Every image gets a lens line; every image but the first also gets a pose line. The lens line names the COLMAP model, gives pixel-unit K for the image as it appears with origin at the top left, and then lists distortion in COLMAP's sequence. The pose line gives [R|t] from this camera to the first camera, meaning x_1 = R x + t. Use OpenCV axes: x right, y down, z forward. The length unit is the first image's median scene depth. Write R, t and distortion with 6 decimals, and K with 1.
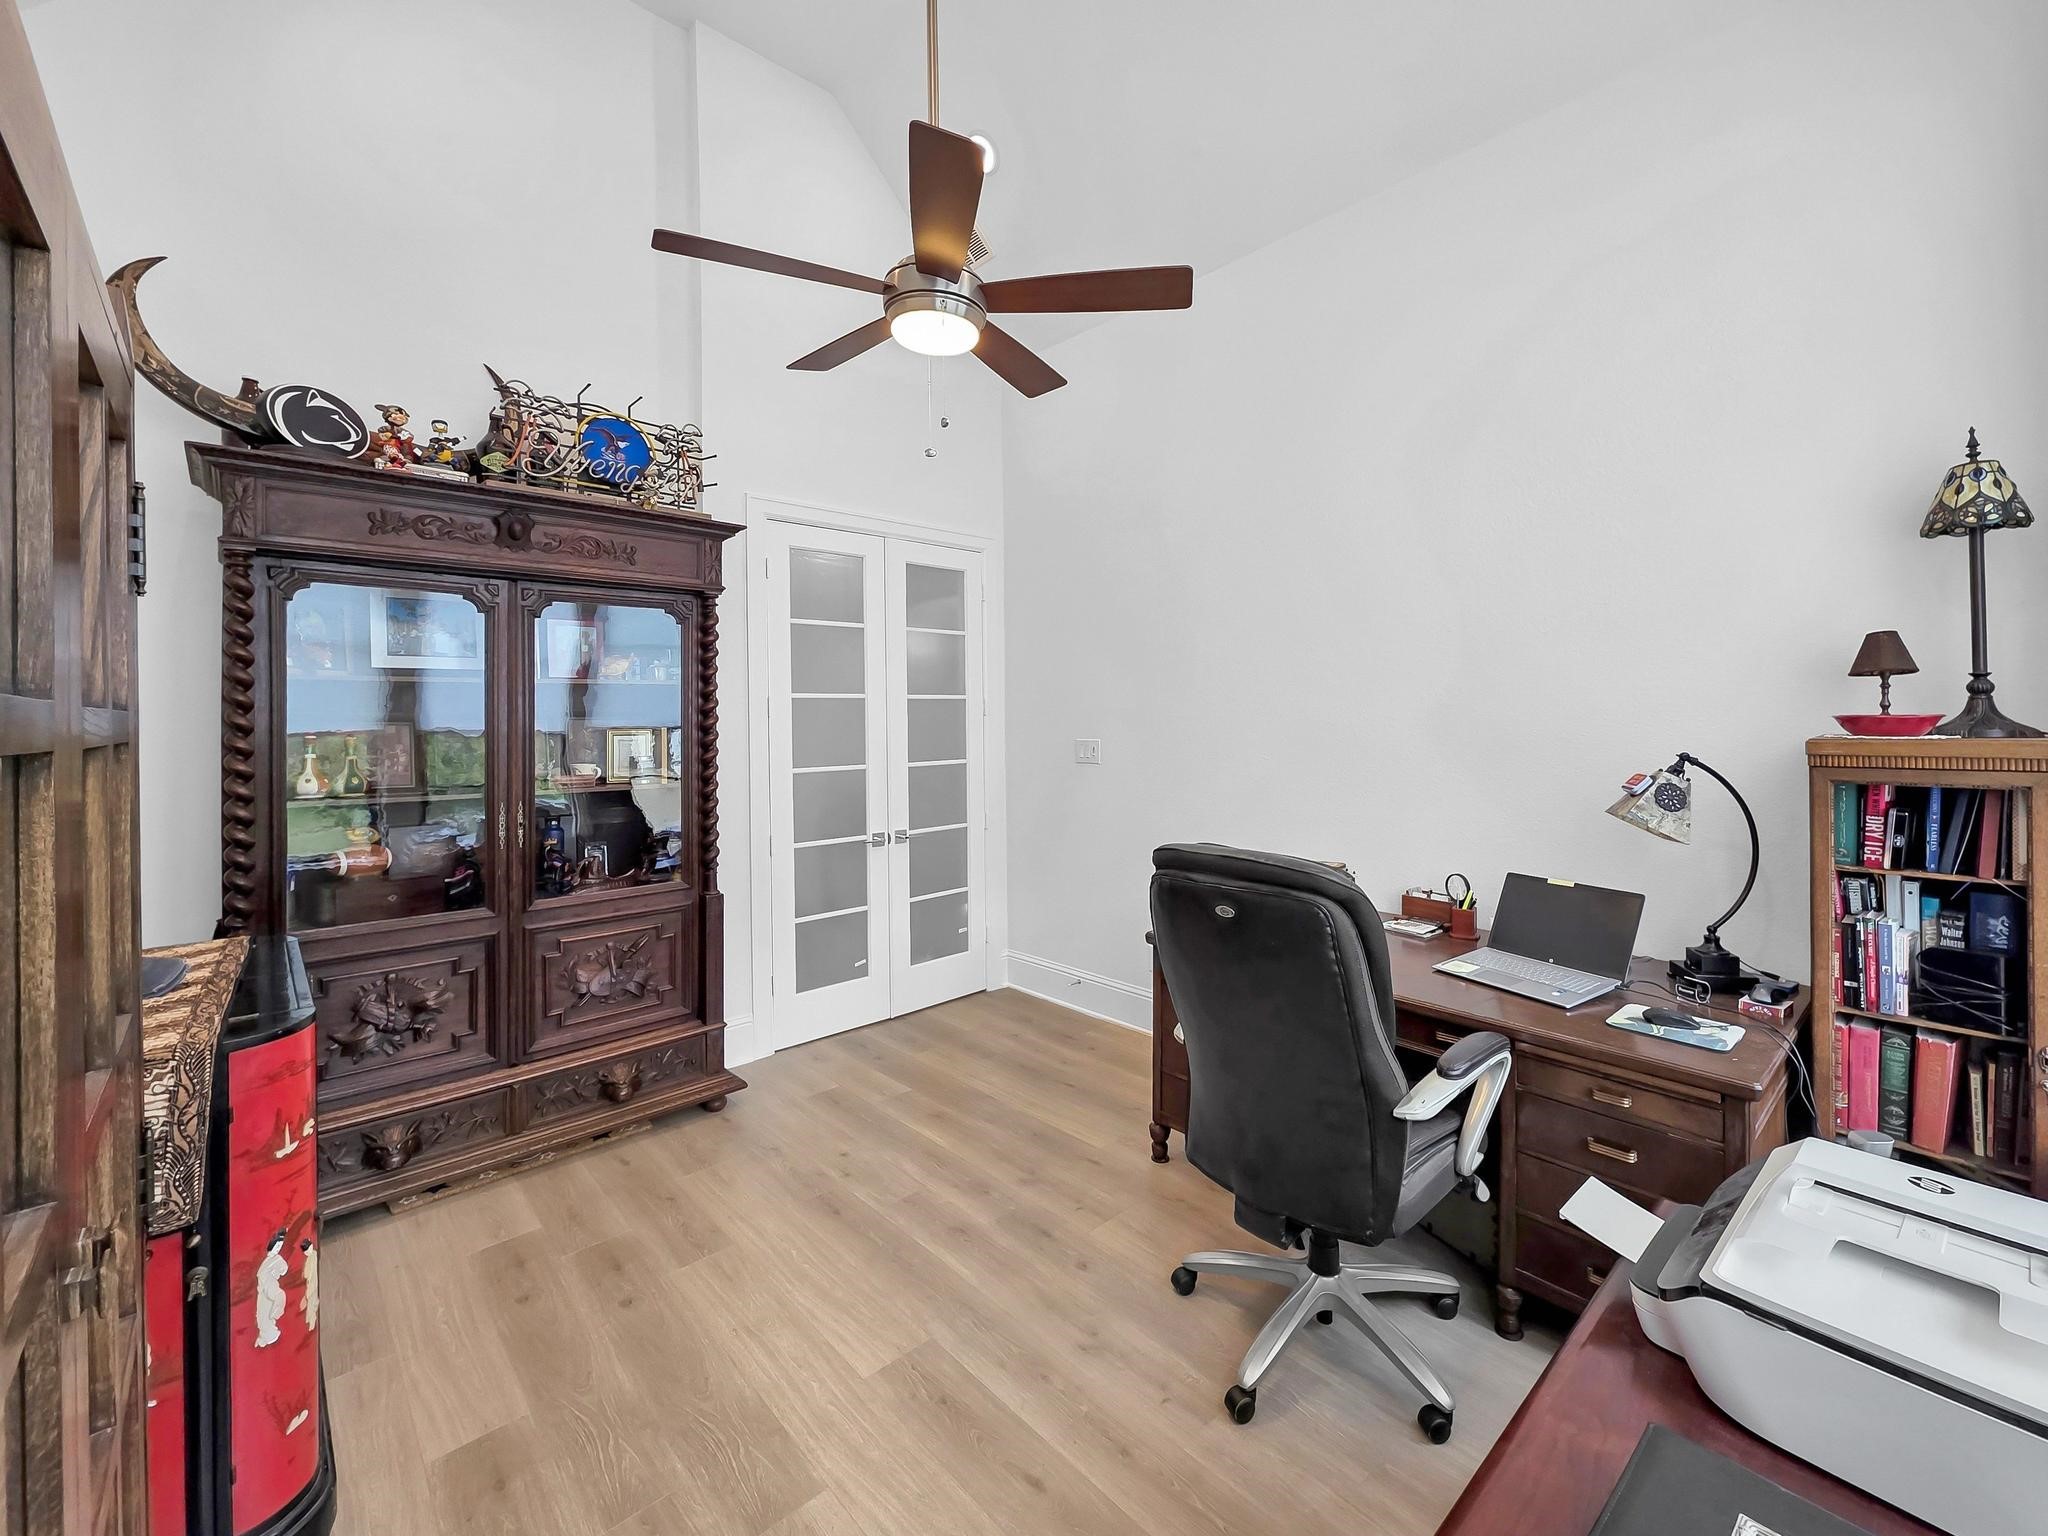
lens RADIAL K [[841.1, 0, 1077.7], [0, 841.1, 727.5], [0, 0, 1]] dist [0.000354, 0.000022]
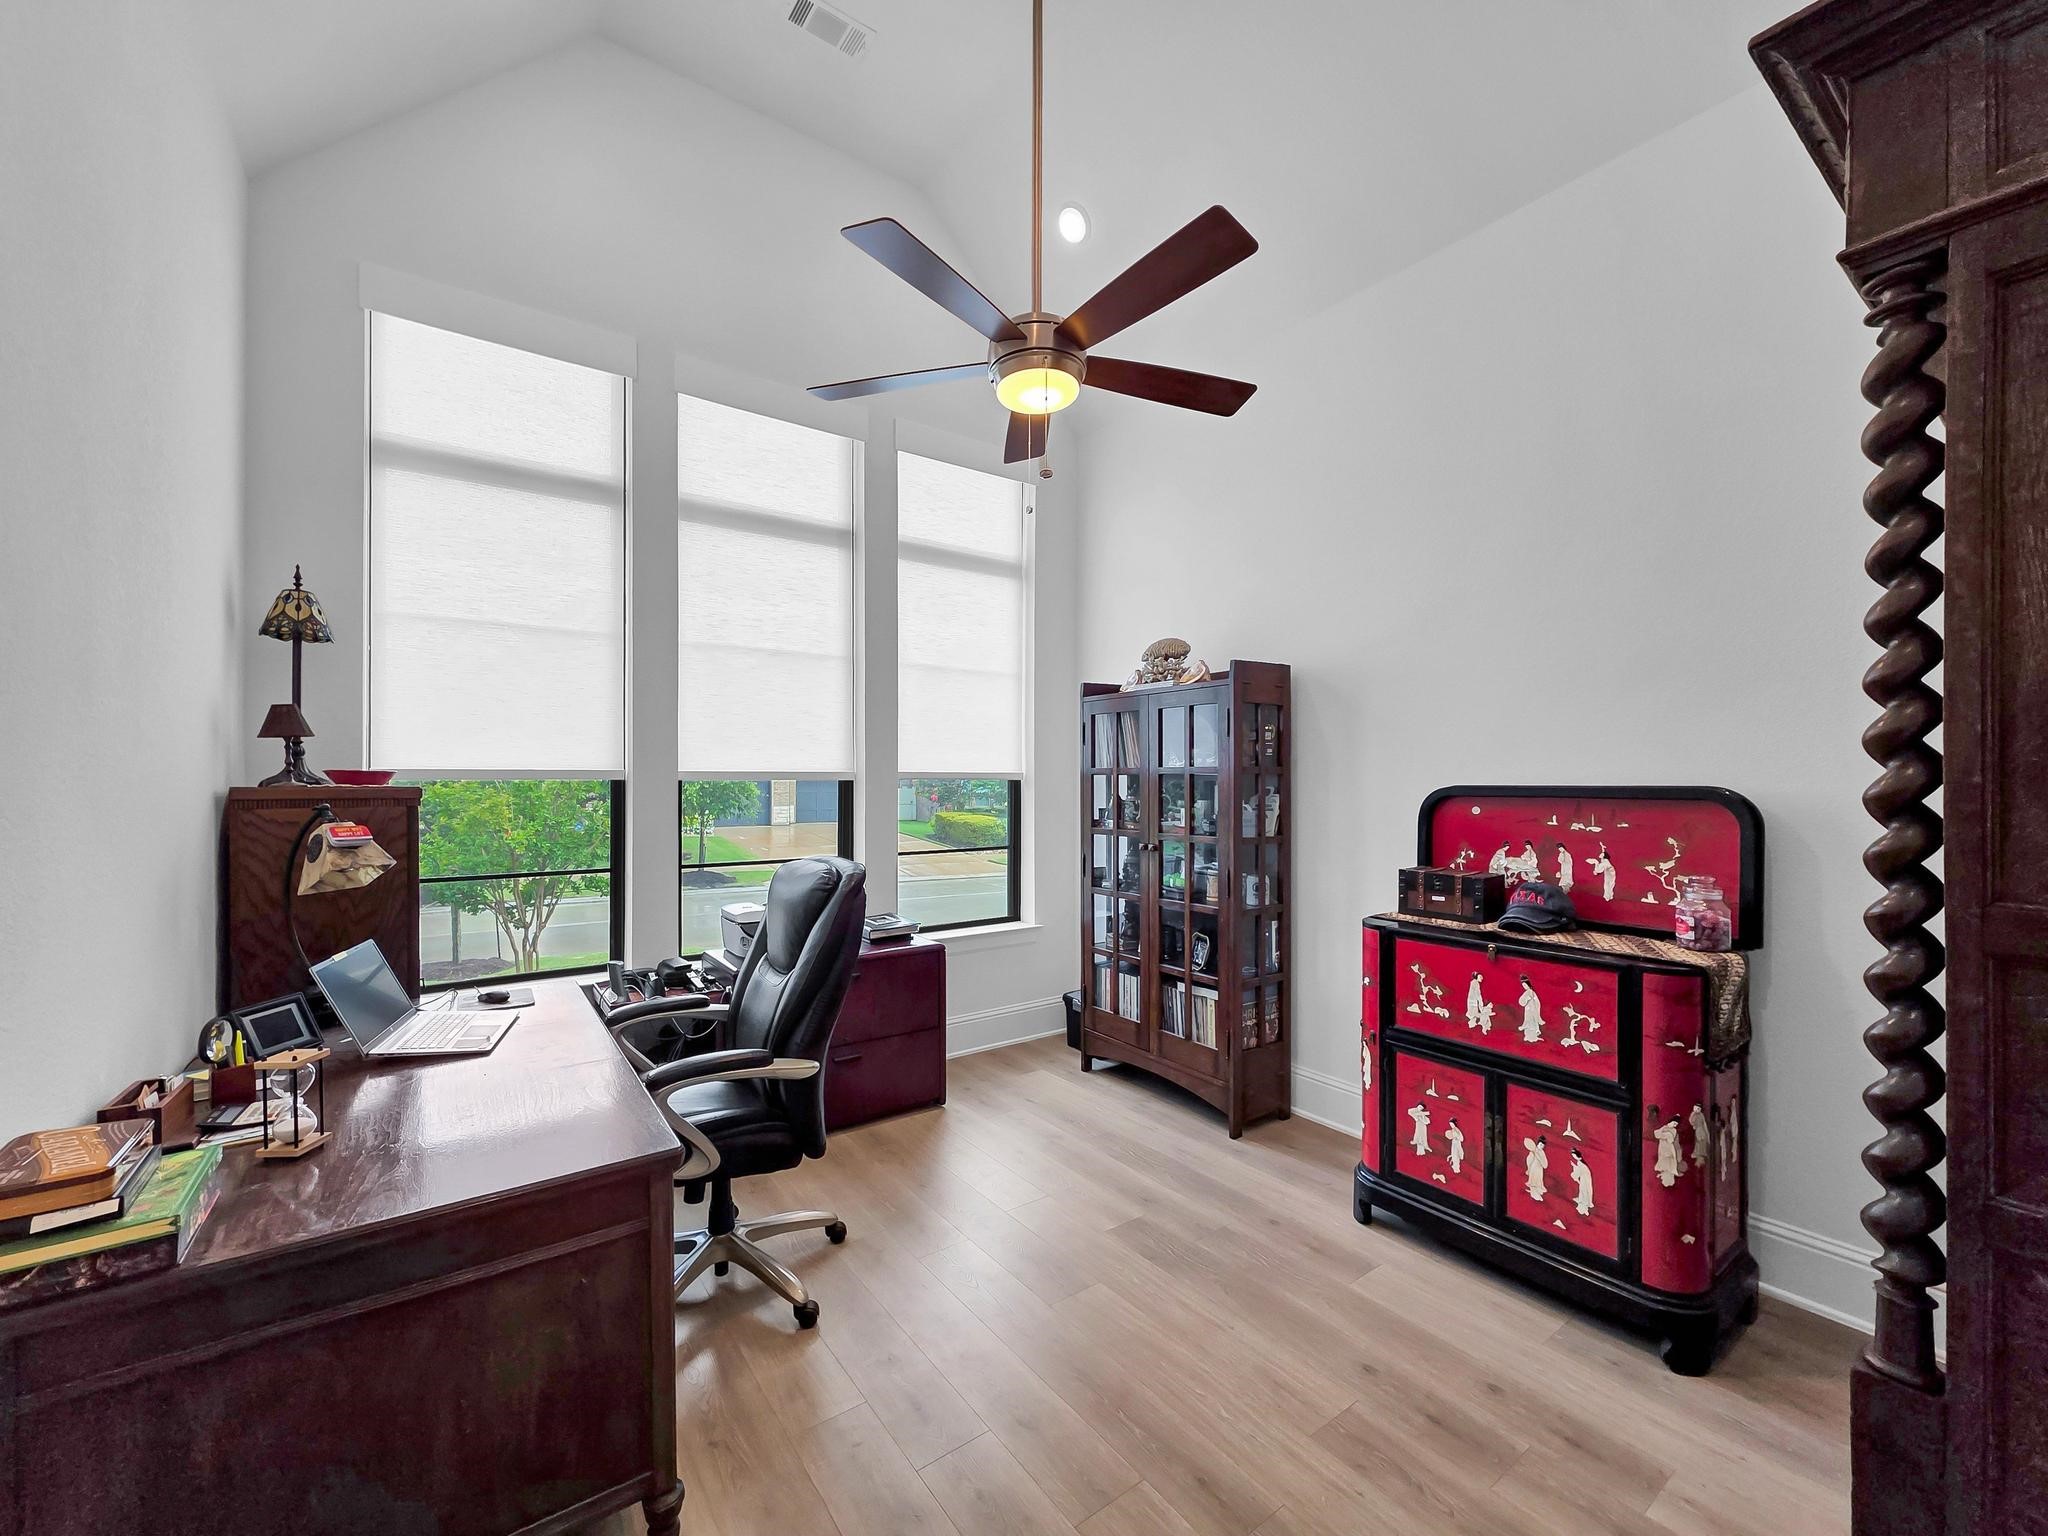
lens RADIAL K [[825.6, 0, 1024.0], [0, 825.6, 768.0], [0, 0, 1]] dist [0.000742, -0.000155]
pose [[-0.989540, 0.012932, 0.143678, -0.197180], [0.012535, 0.999915, -0.003666, -0.003262], [-0.143713, -0.001827, -0.989618, 1.357400]]
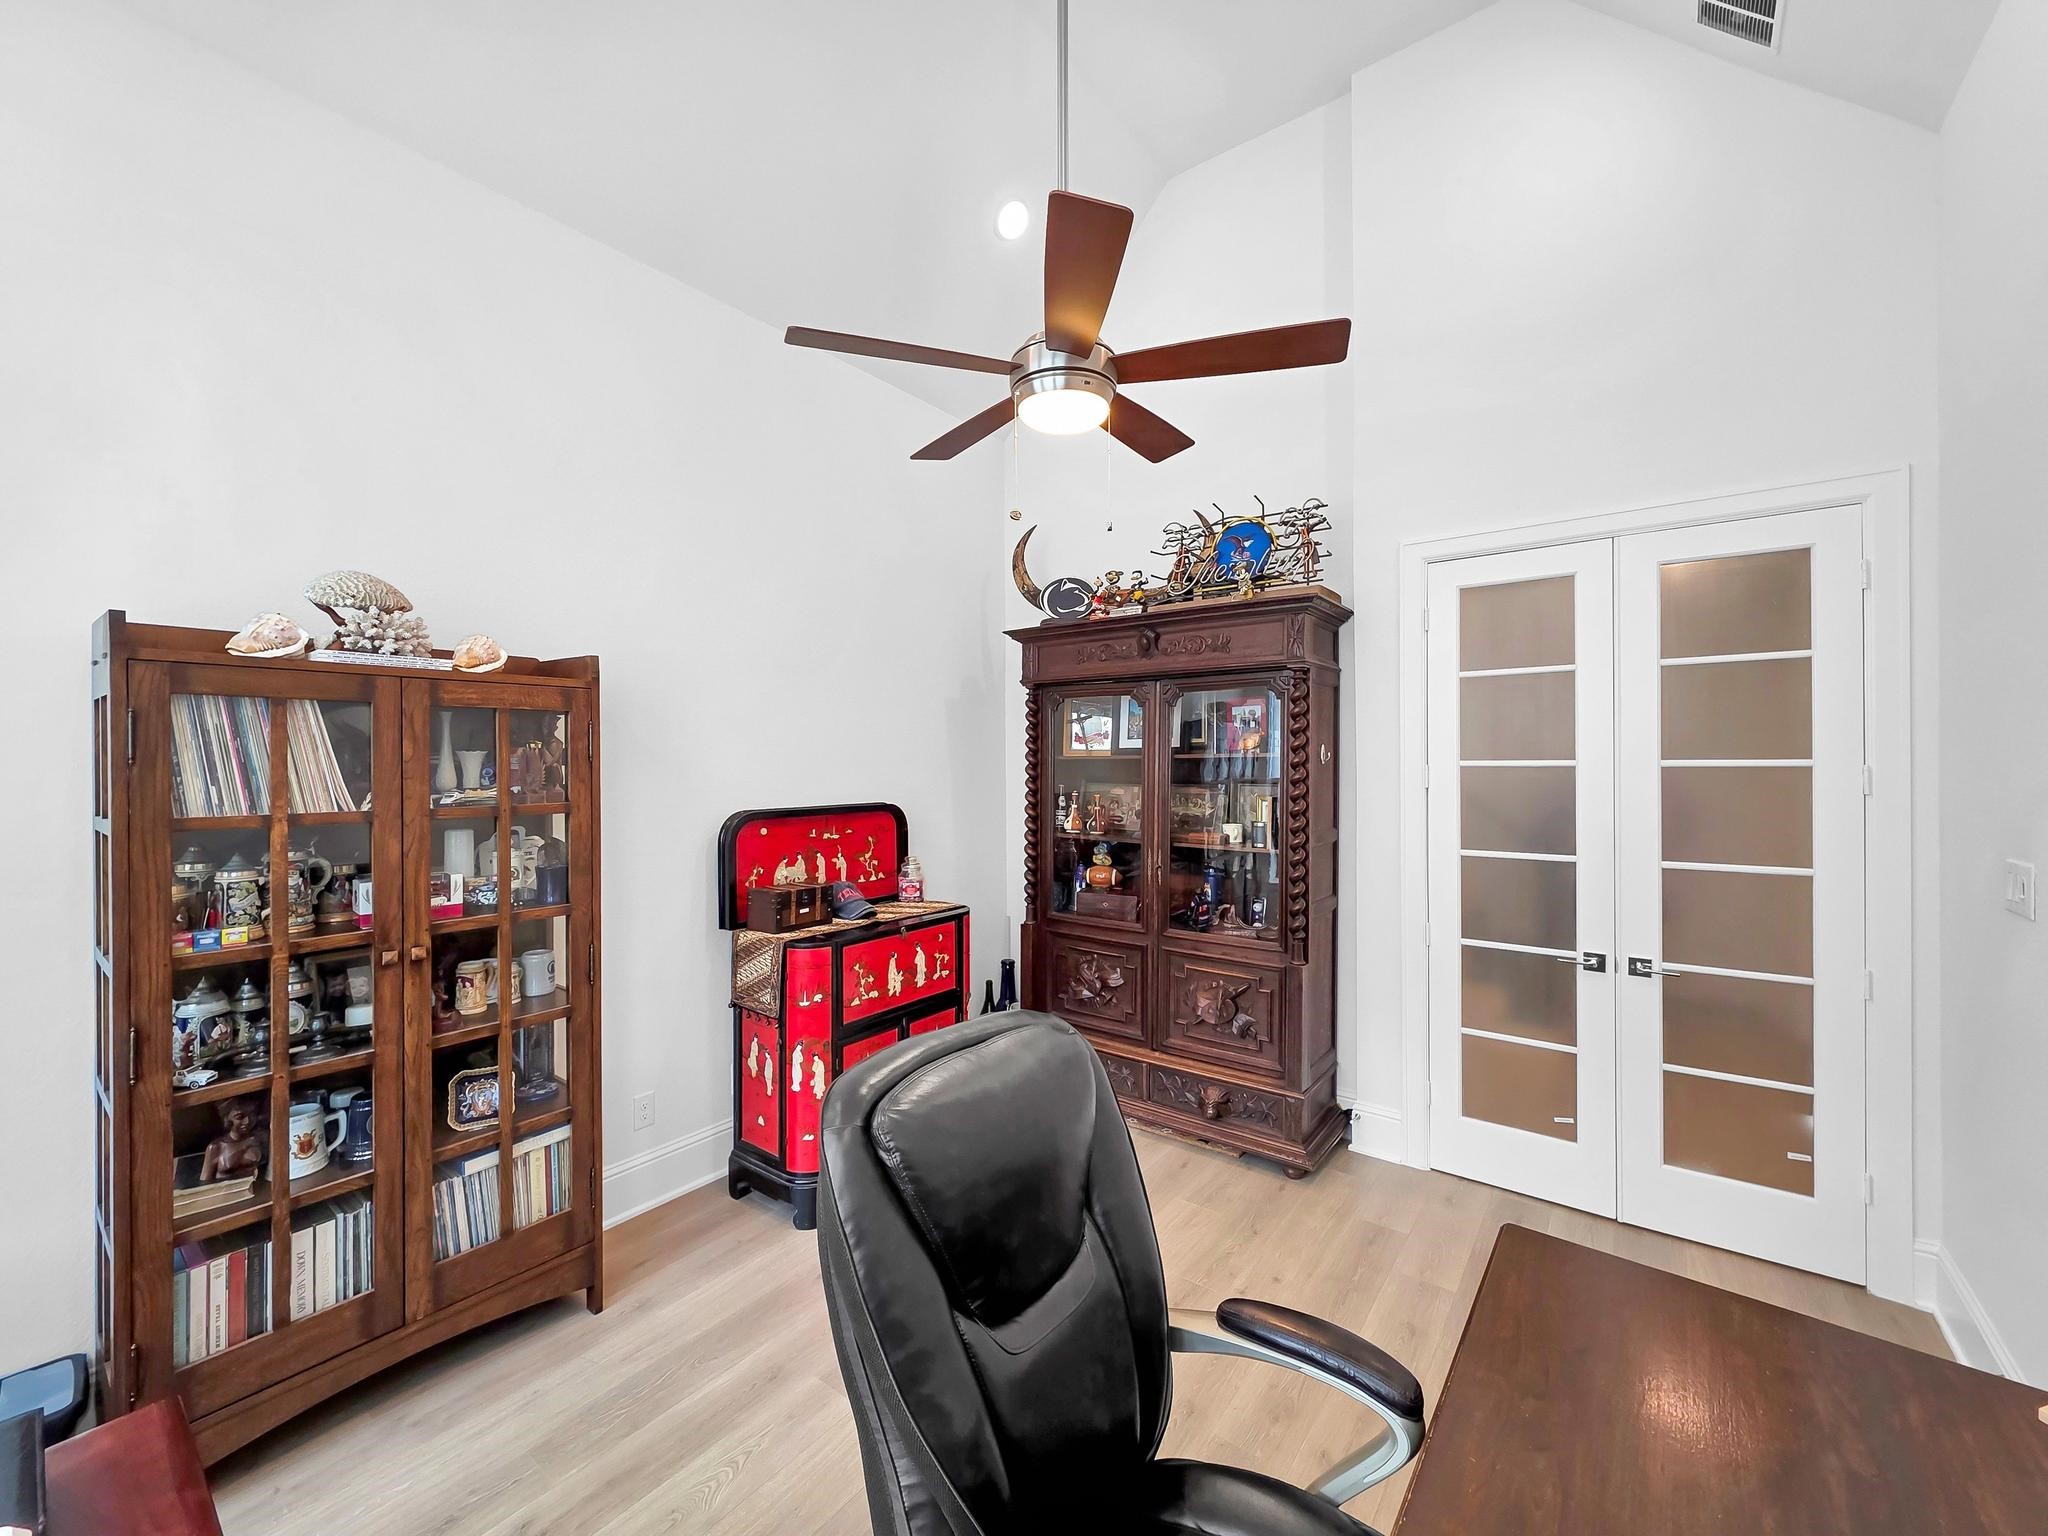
lens RADIAL K [[825.6, 0, 1024.0], [0, 825.6, 768.0], [0, 0, 1]] dist [0.000742, -0.000155]
pose [[0.153051, 0.019315, -0.988030, 0.508800], [-0.010256, 0.999786, 0.017956, -0.054078], [0.988165, 0.007385, 0.153216, 0.540859]]
